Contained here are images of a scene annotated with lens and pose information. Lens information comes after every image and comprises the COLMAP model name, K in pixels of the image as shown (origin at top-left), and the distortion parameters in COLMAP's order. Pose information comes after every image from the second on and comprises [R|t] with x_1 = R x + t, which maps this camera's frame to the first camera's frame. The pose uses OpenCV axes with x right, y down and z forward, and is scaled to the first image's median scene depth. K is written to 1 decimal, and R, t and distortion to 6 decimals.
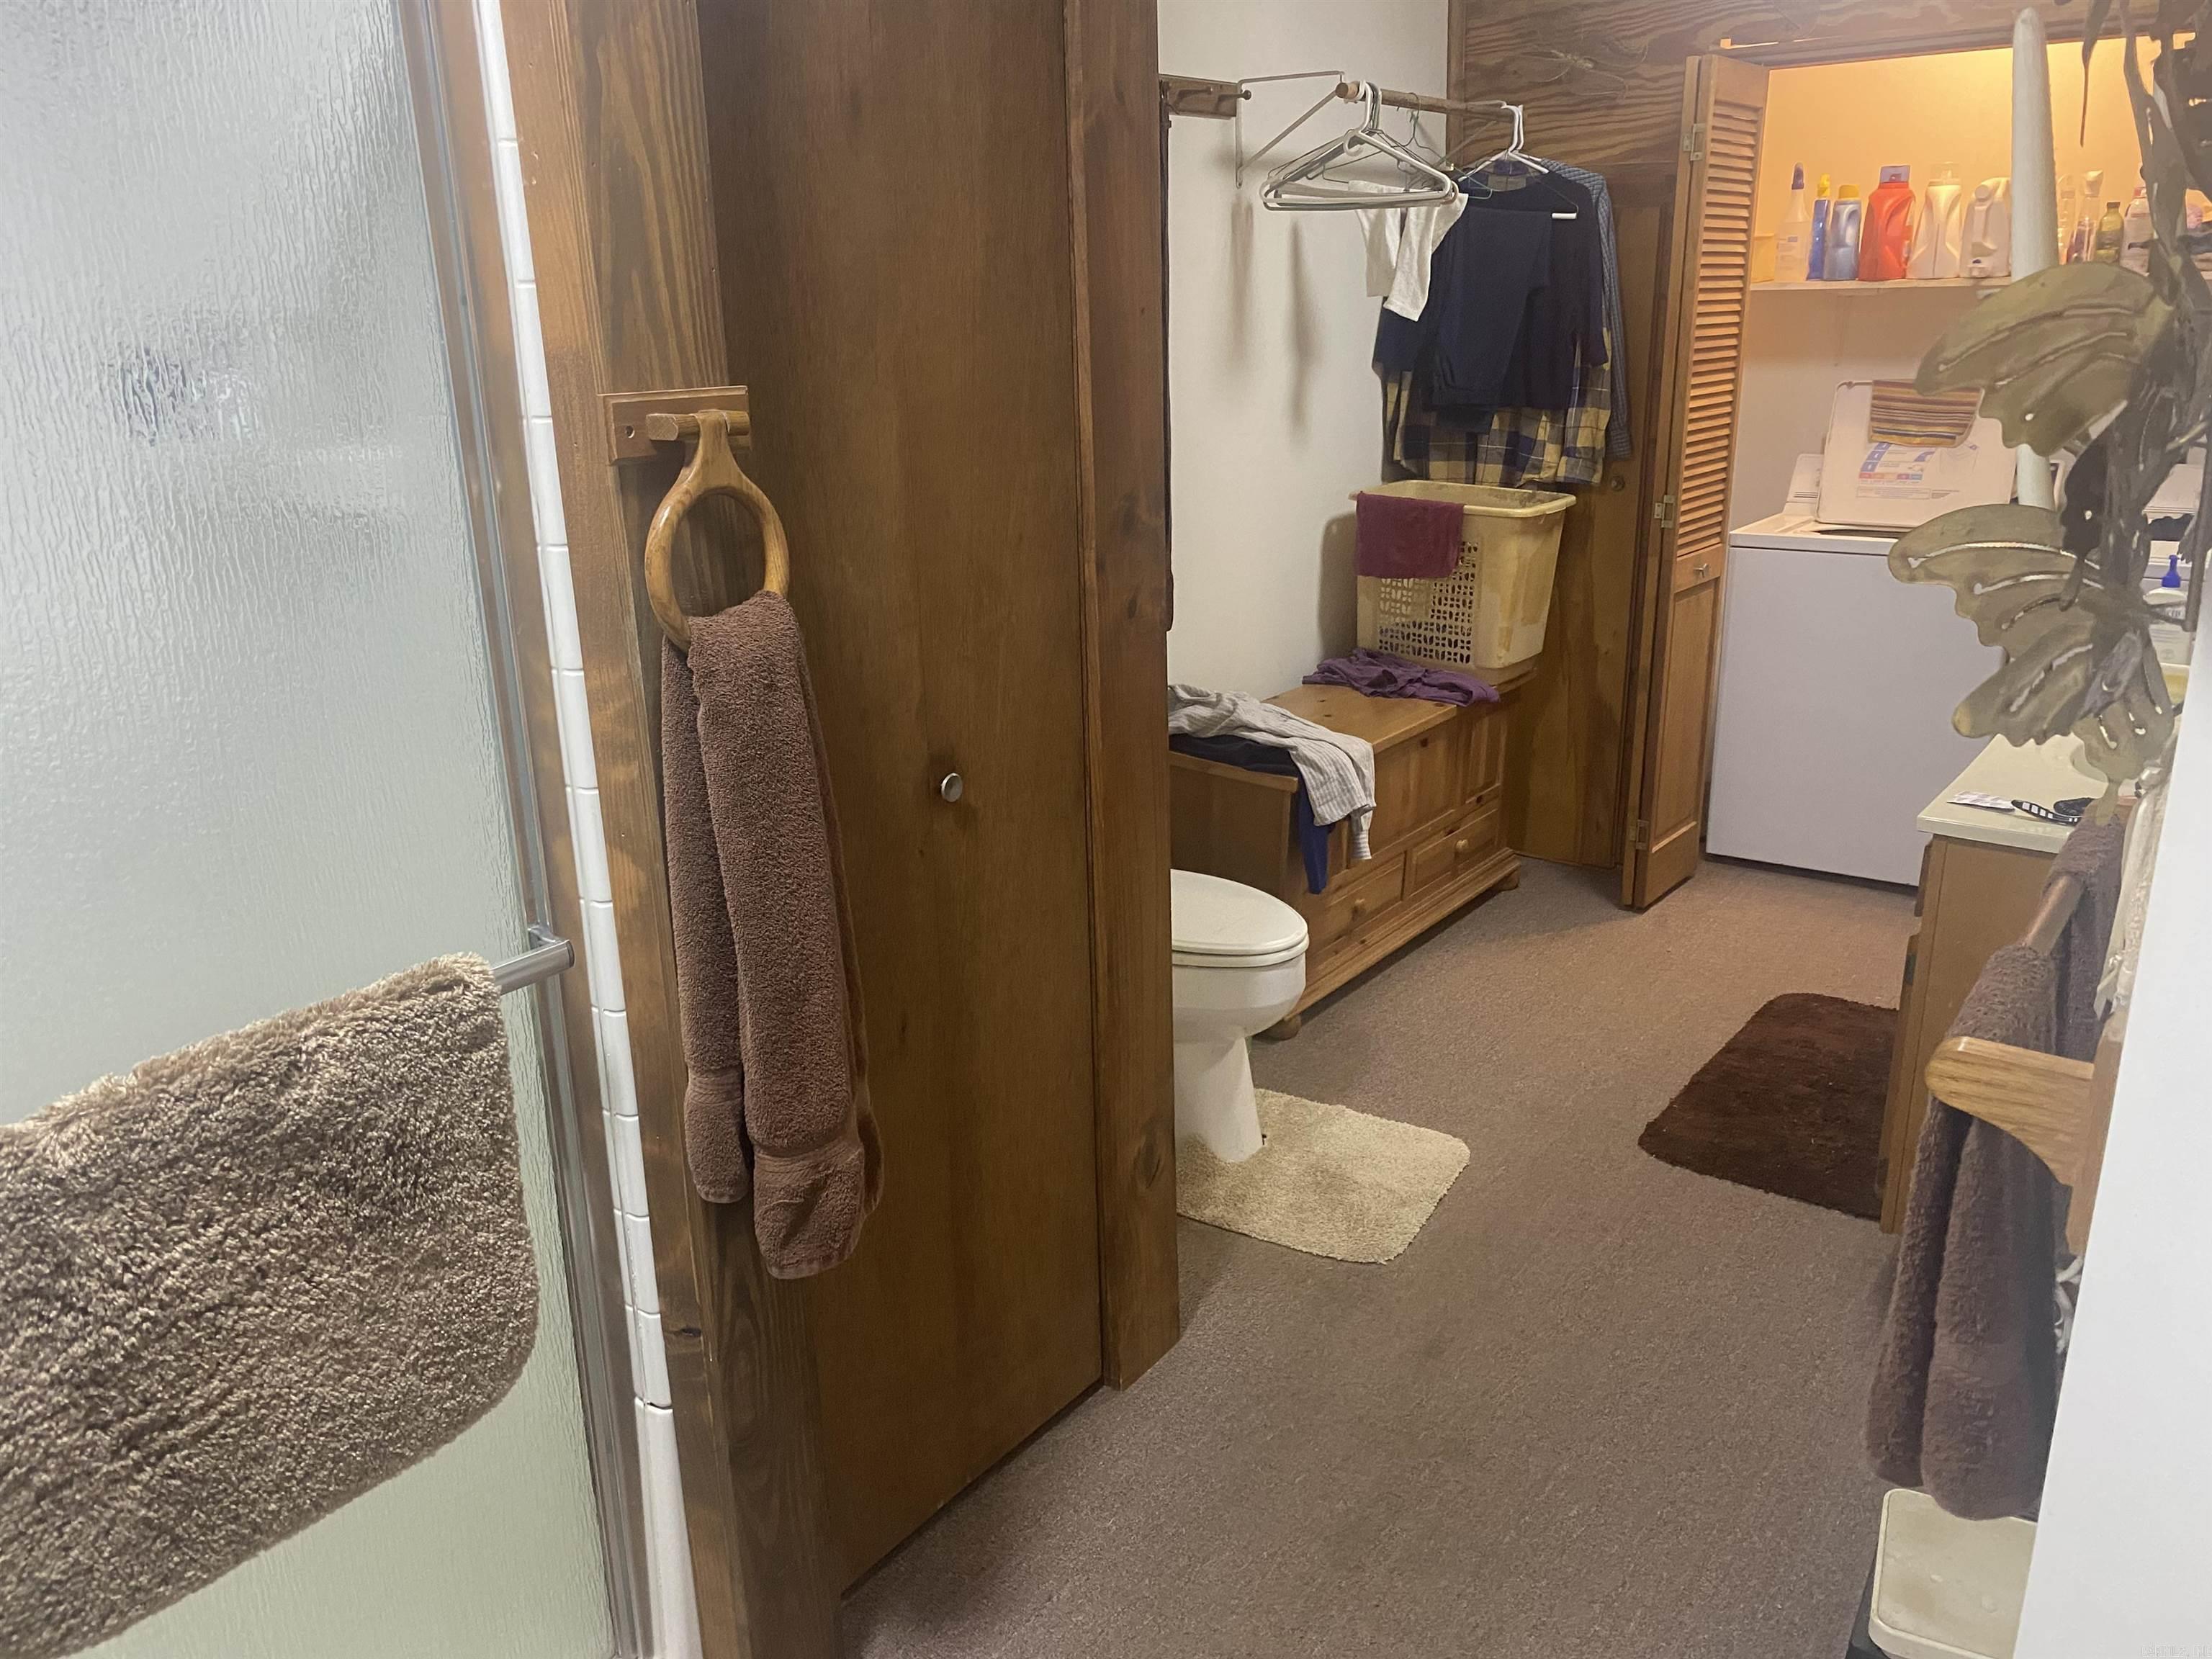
lens RADIAL K [[1678.9, 0, 1109.4], [0, 1678.9, 831.9], [0, 0, 1]] dist [0.007170, -0.010319]
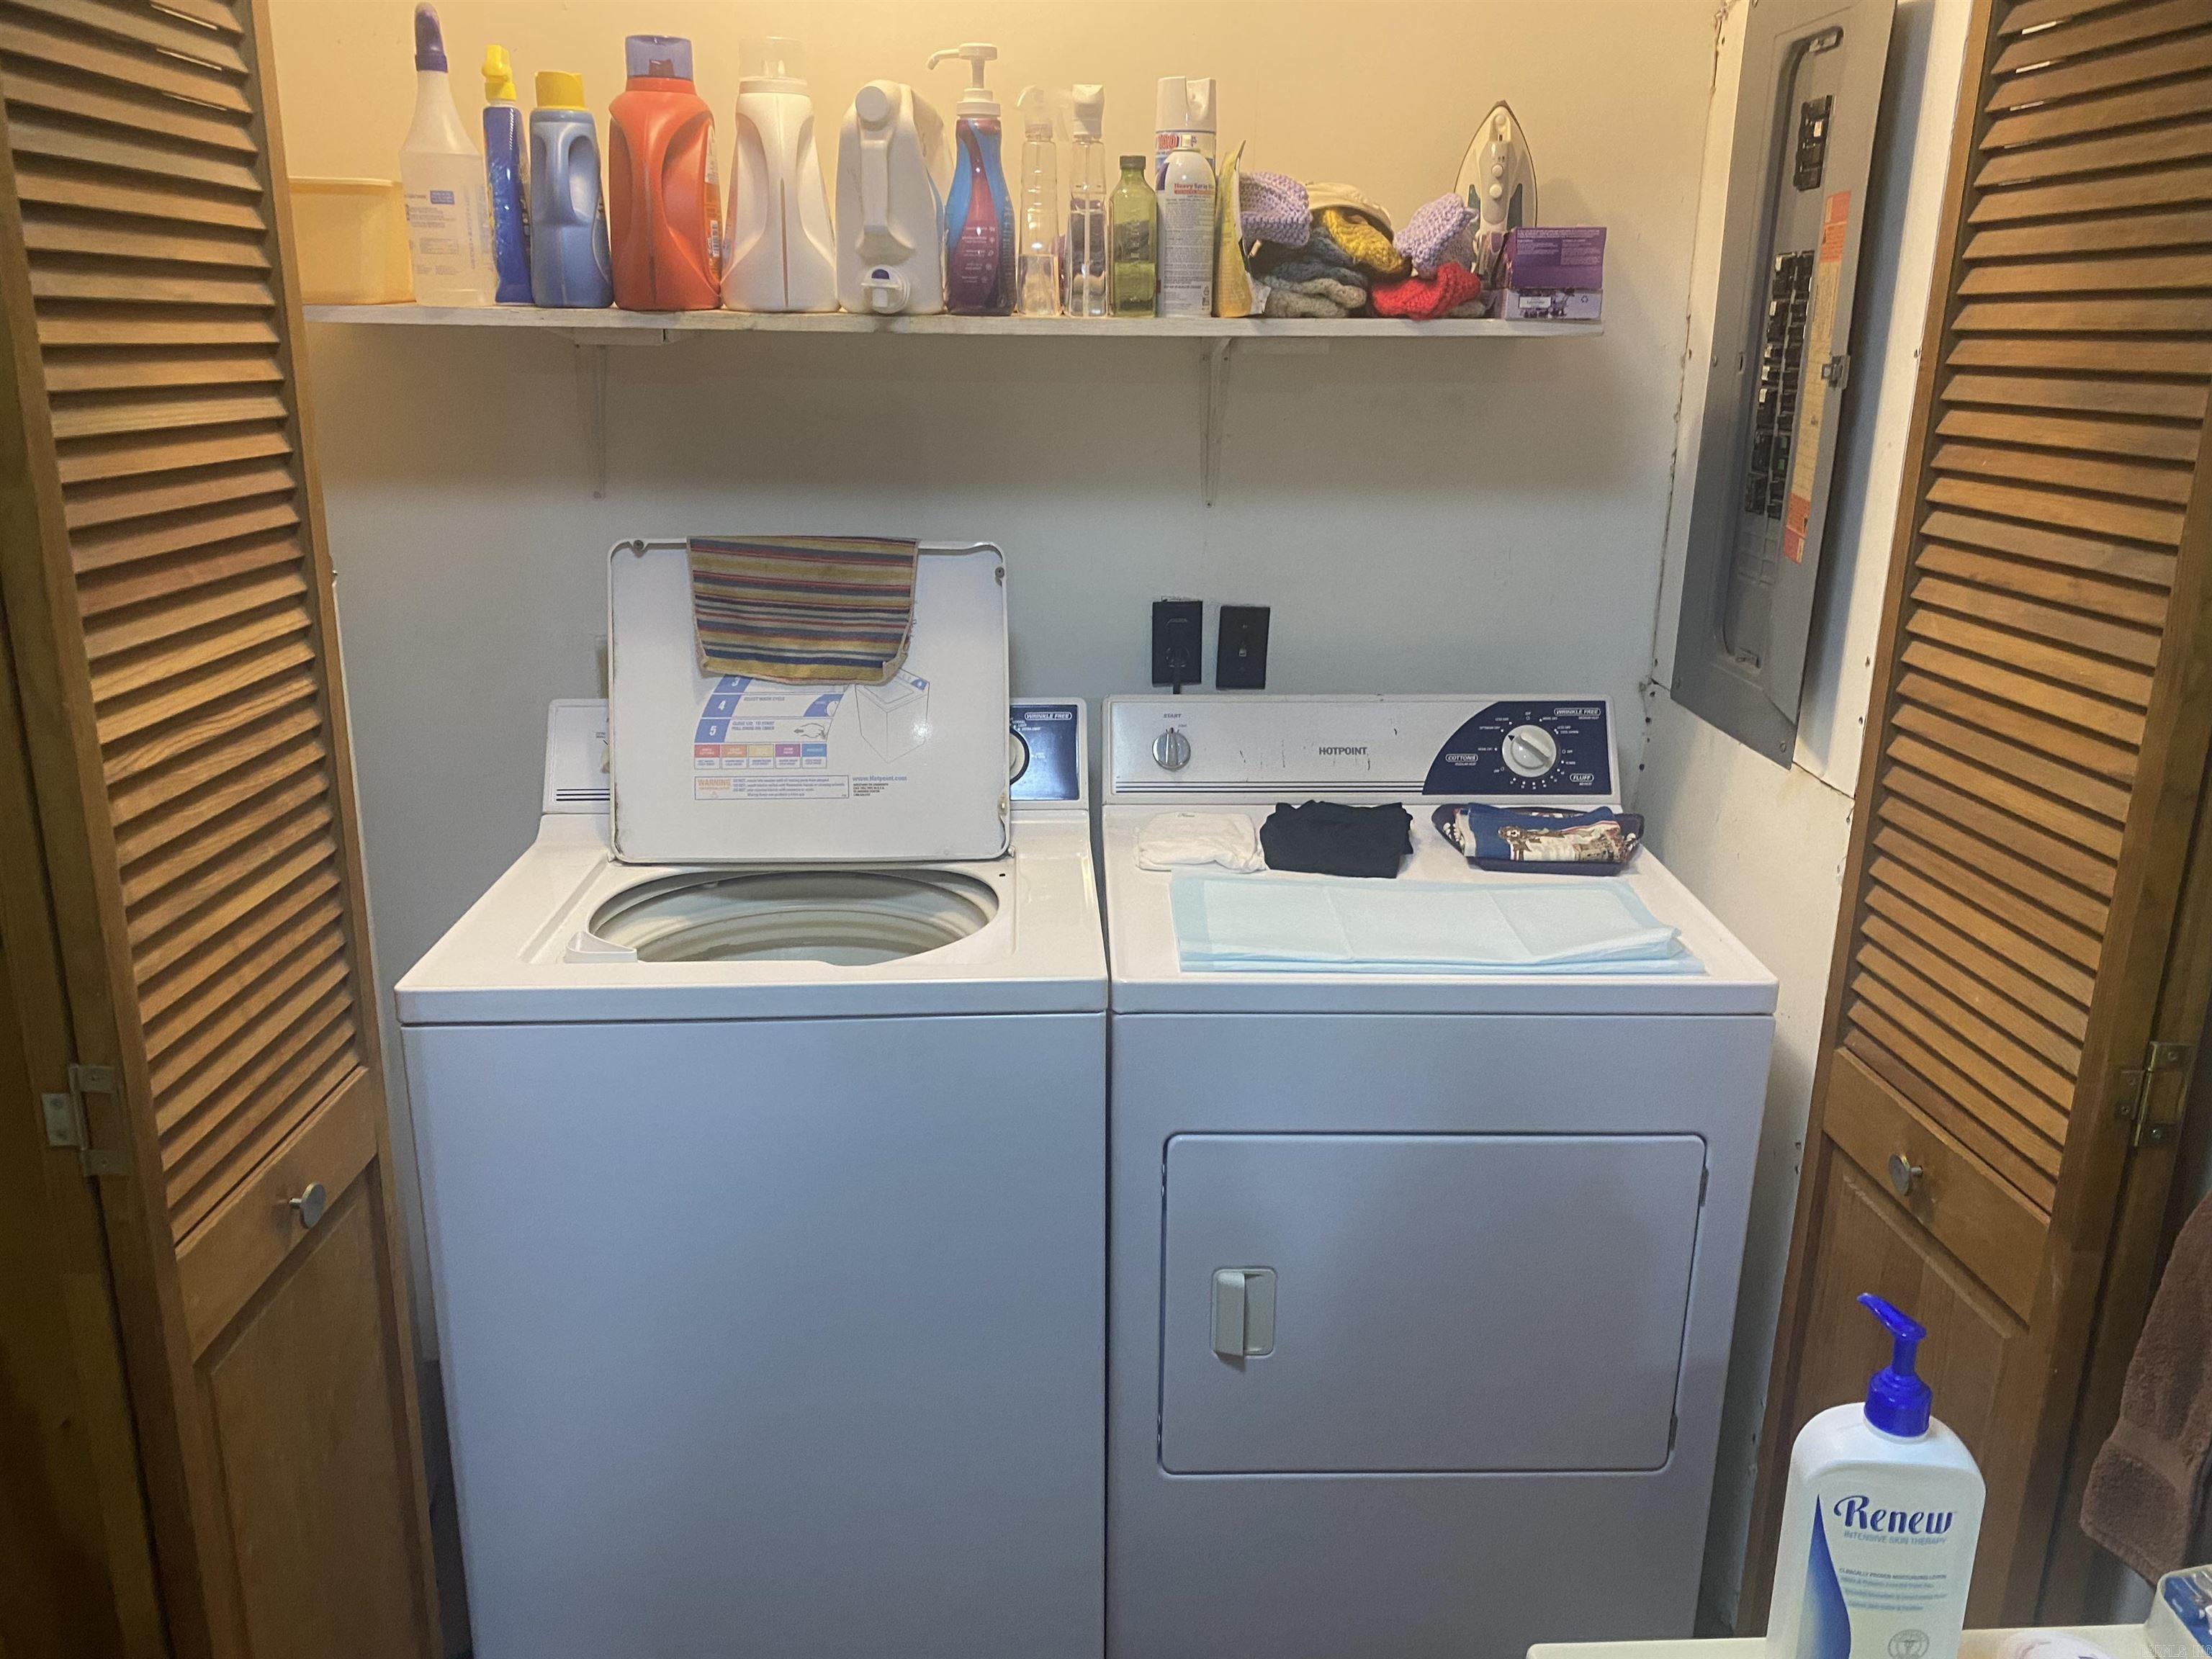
lens RADIAL K [[1678.9, 0, 1106.8], [0, 1678.9, 825.4], [0, 0, 1]] dist [0.007170, -0.010319]
pose [[0.775609, -0.142370, 0.614948, 0.265082], [0.159226, 0.986855, 0.027648, -0.193831], [-0.610801, 0.076471, 0.788082, 0.607753]]
